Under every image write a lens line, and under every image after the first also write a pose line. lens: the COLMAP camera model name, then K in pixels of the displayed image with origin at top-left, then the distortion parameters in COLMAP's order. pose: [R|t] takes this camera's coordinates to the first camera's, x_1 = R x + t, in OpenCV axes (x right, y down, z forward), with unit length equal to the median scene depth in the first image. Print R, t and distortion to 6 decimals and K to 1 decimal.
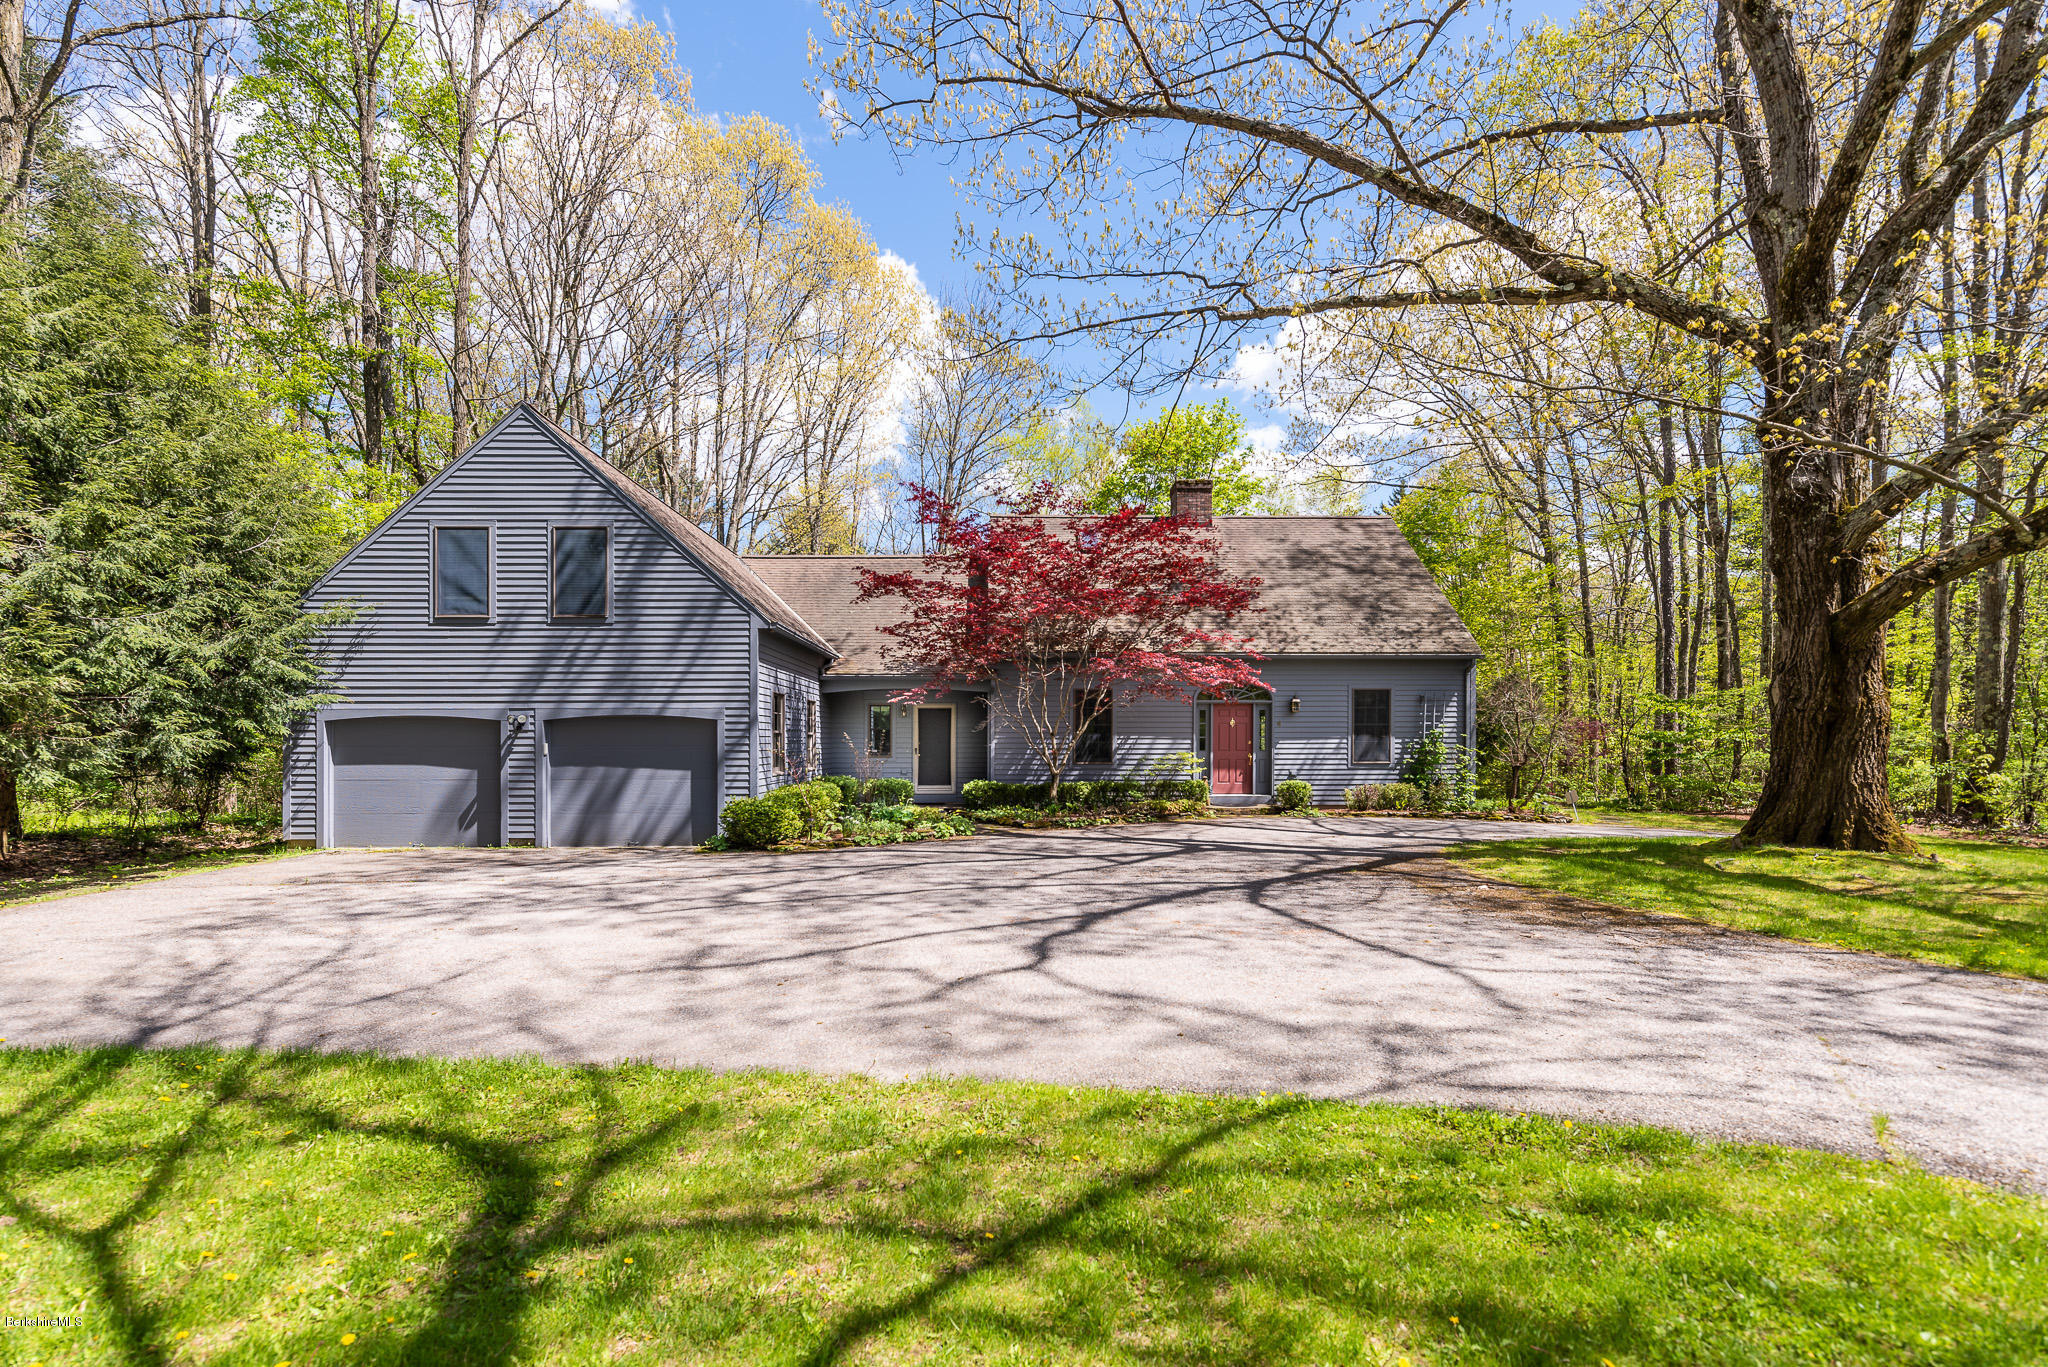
lens RADIAL K [[898.0, 0, 1045.3], [0, 898.0, 736.9], [0, 0, 1]] dist [-0.000563, -0.000507]
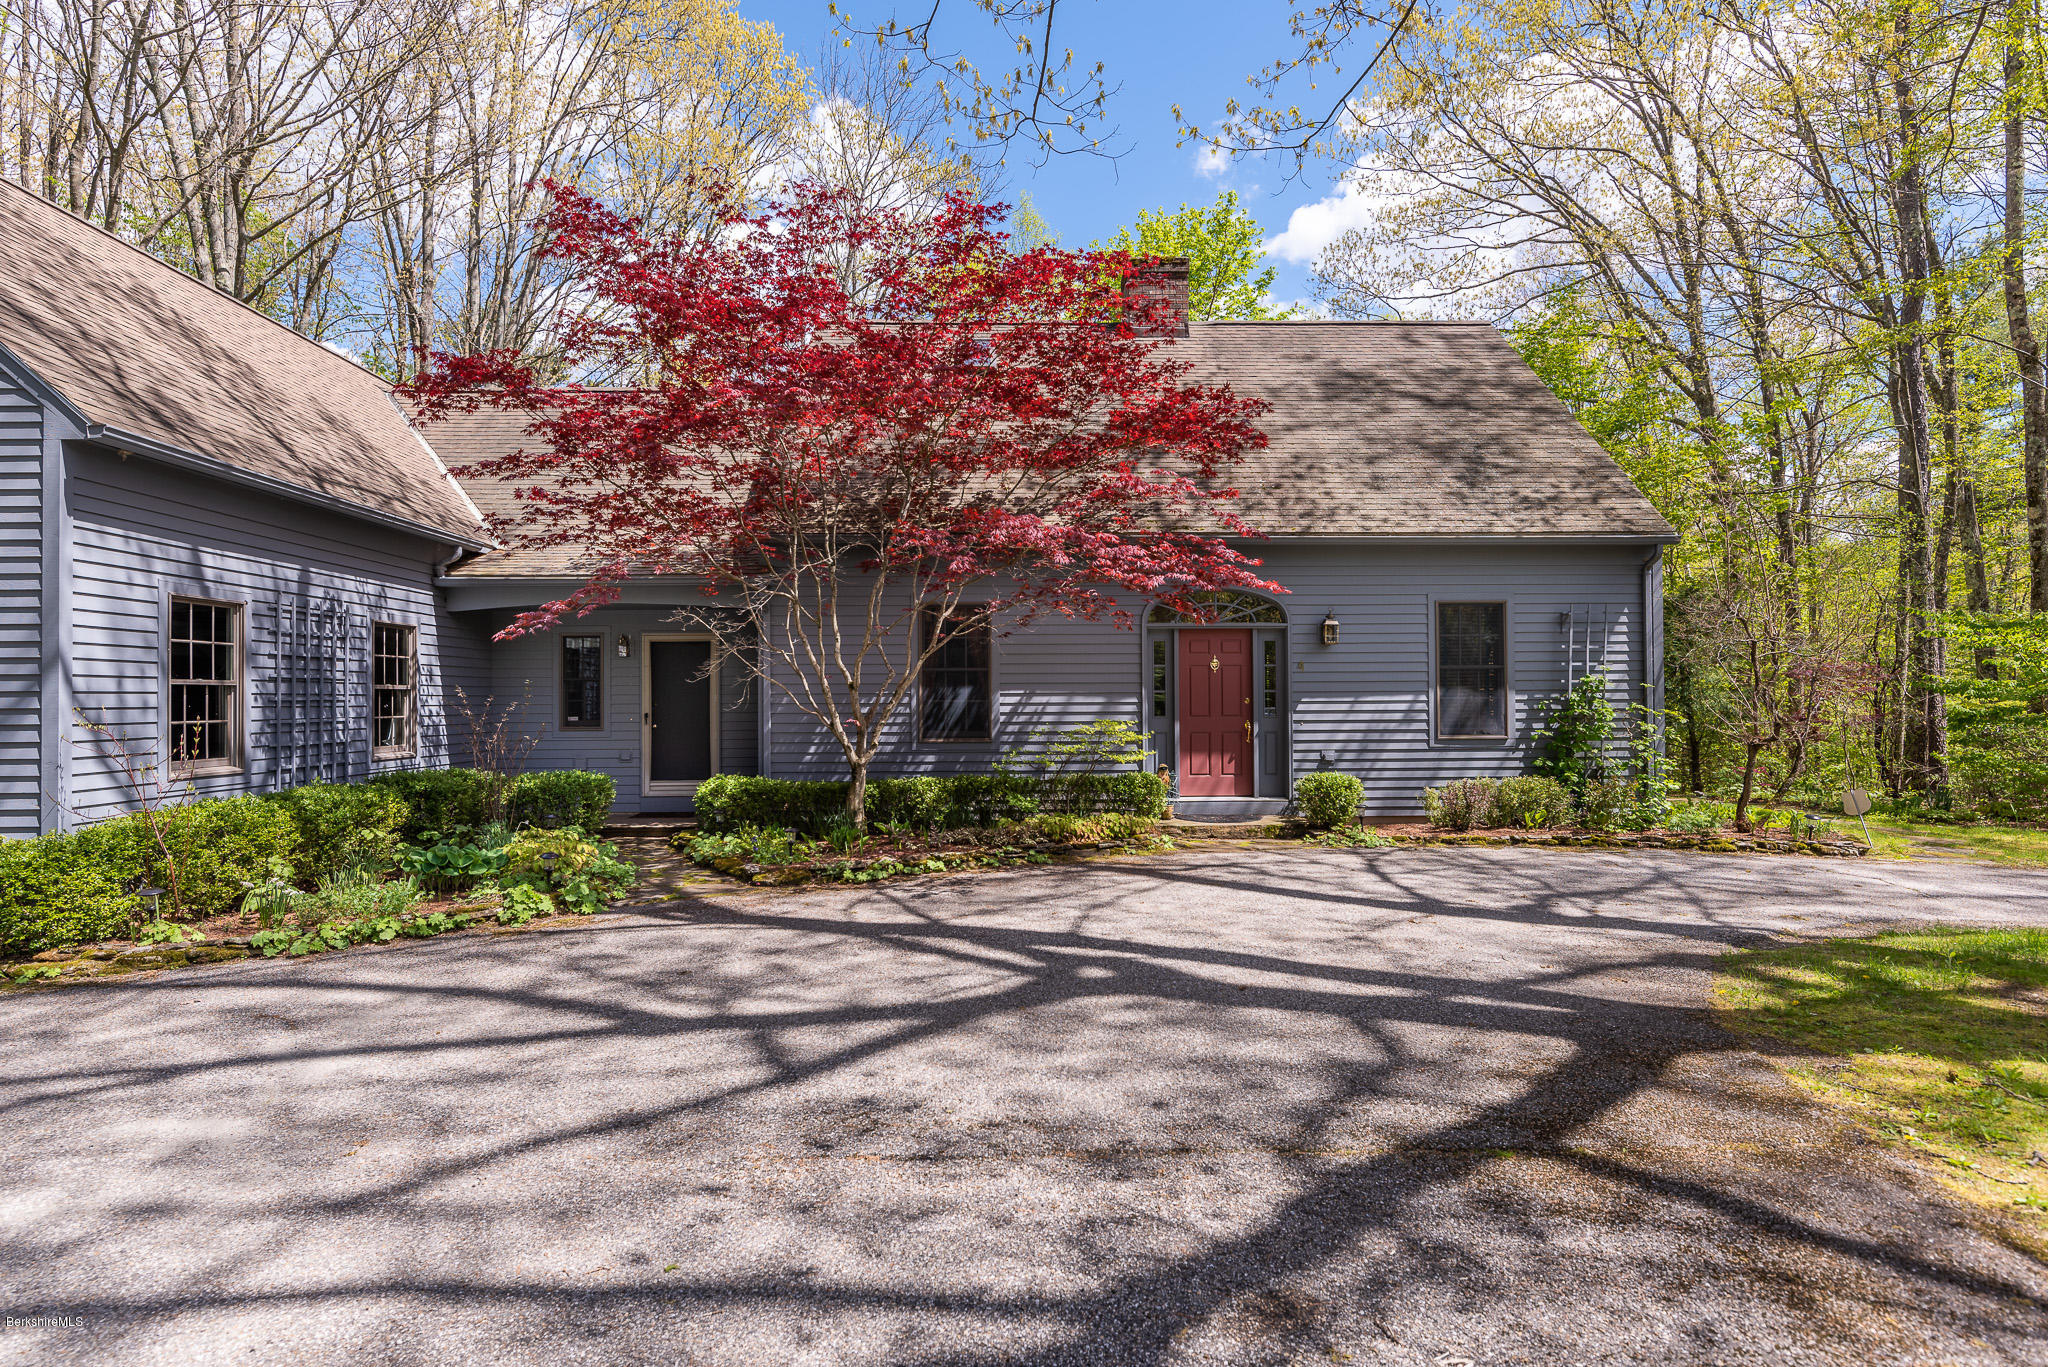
lens RADIAL K [[1064.4, 0, 1028.8], [0, 1064.4, 682.4], [0, 0, 1]] dist [0.001109, -0.000354]
pose [[0.999866, -0.004137, -0.015834, 0.108502], [0.003939, 0.999914, -0.012502, 0.002114], [0.015885, 0.012438, 0.999796, 0.364337]]
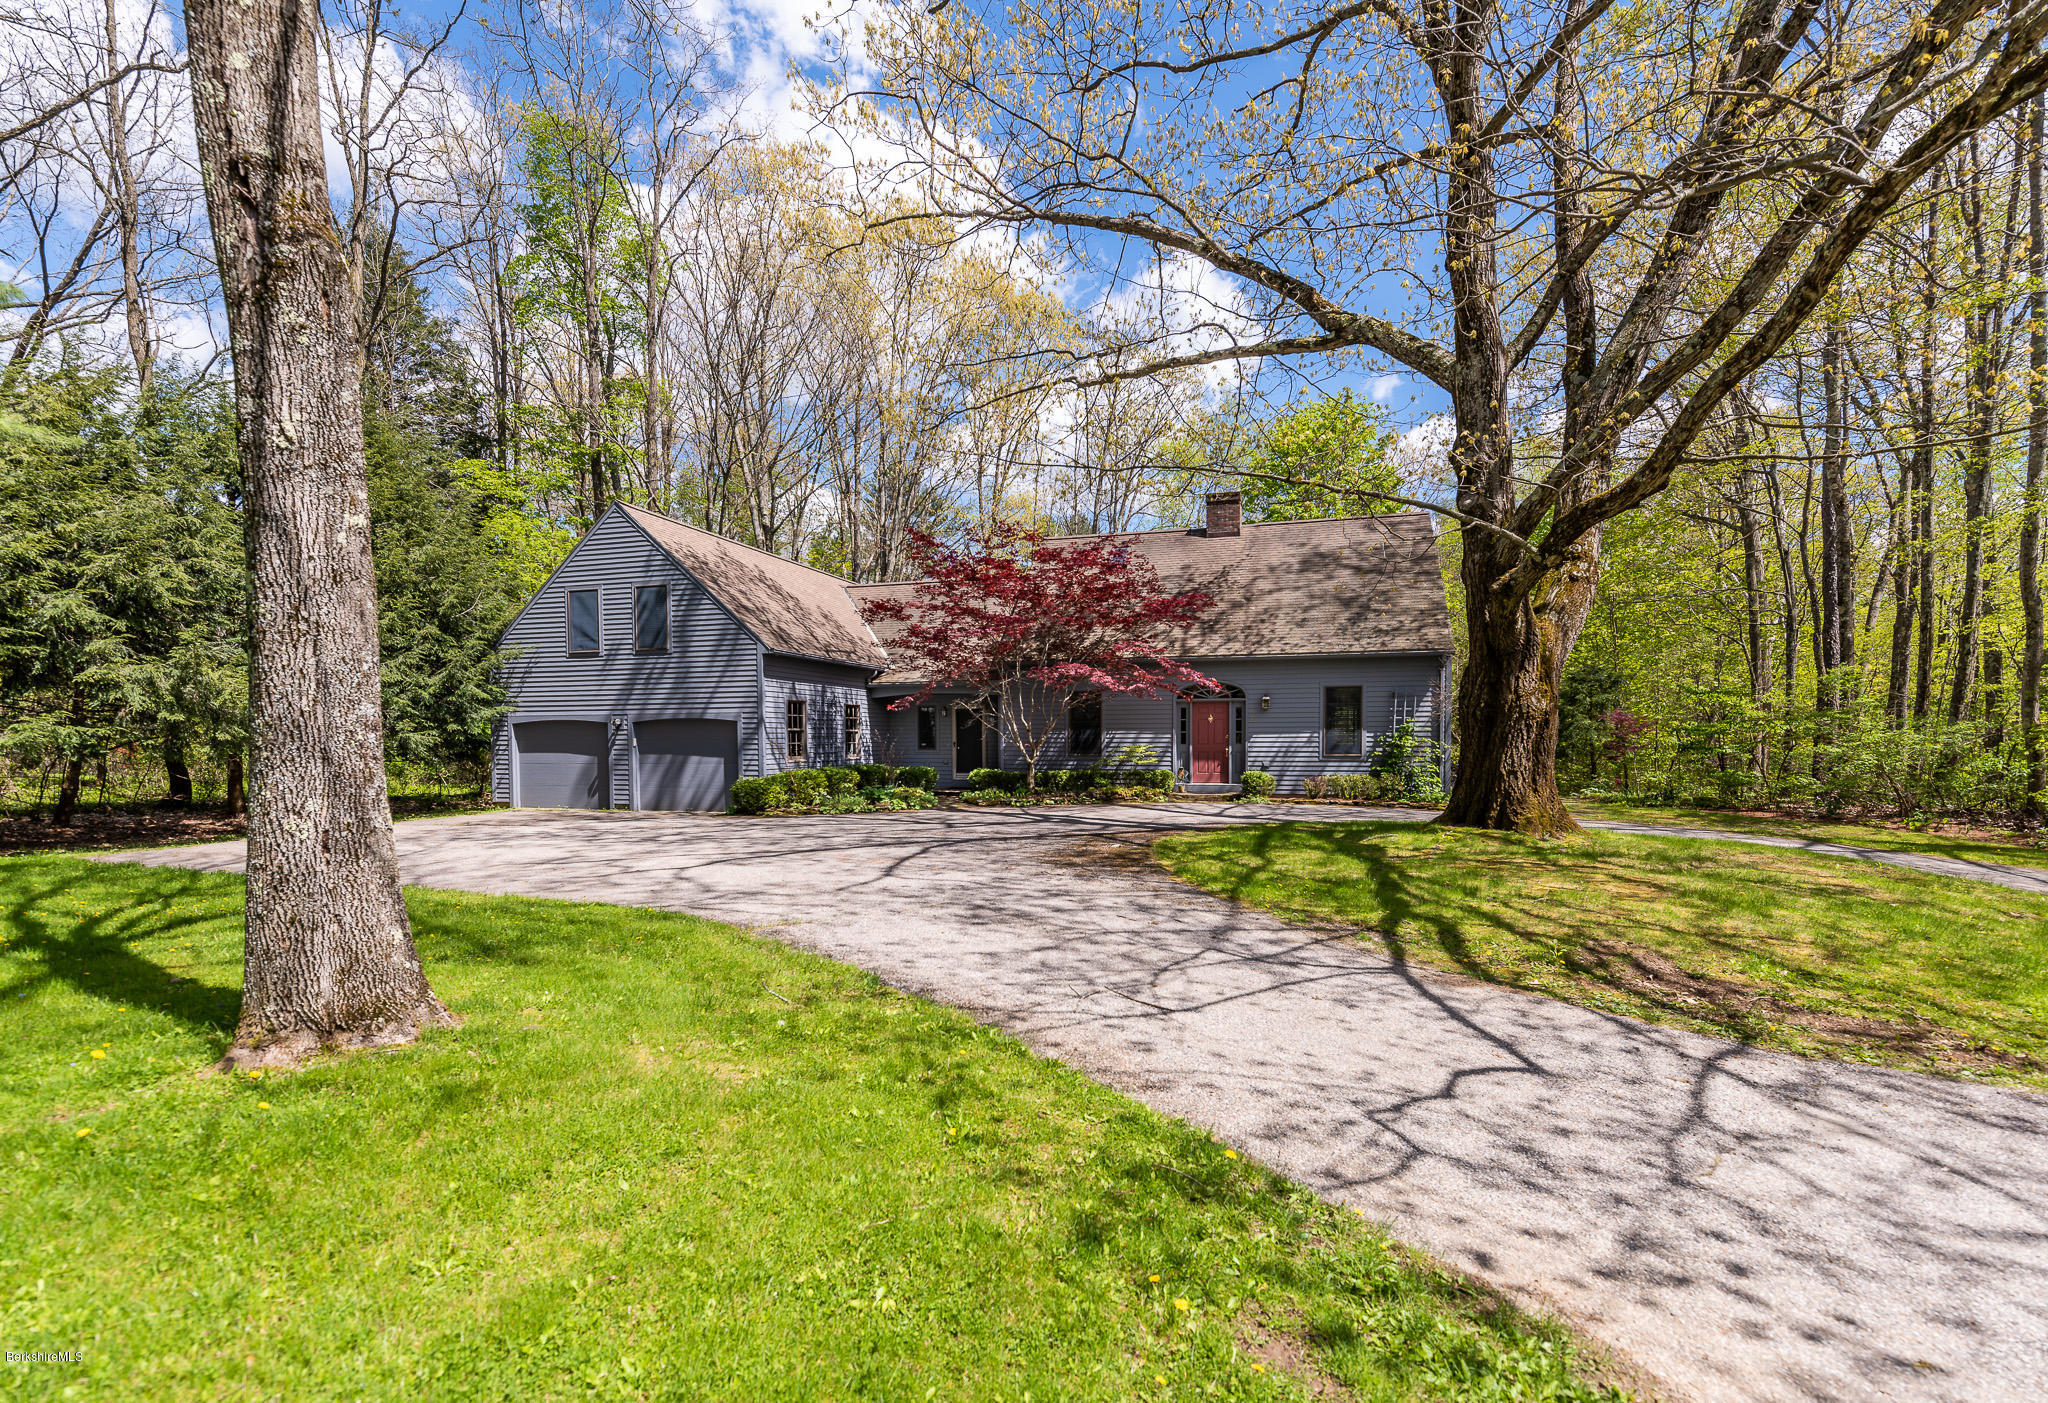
lens RADIAL K [[924.7, 0, 1076.7], [0, 924.7, 769.5], [0, 0, 1]] dist [-0.006264, -0.000196]
pose [[0.956280, 0.007998, -0.292343, 0.397854], [0.003856, 0.999194, 0.039952, 0.000601], [0.292427, -0.039332, 0.955479, -0.149767]]
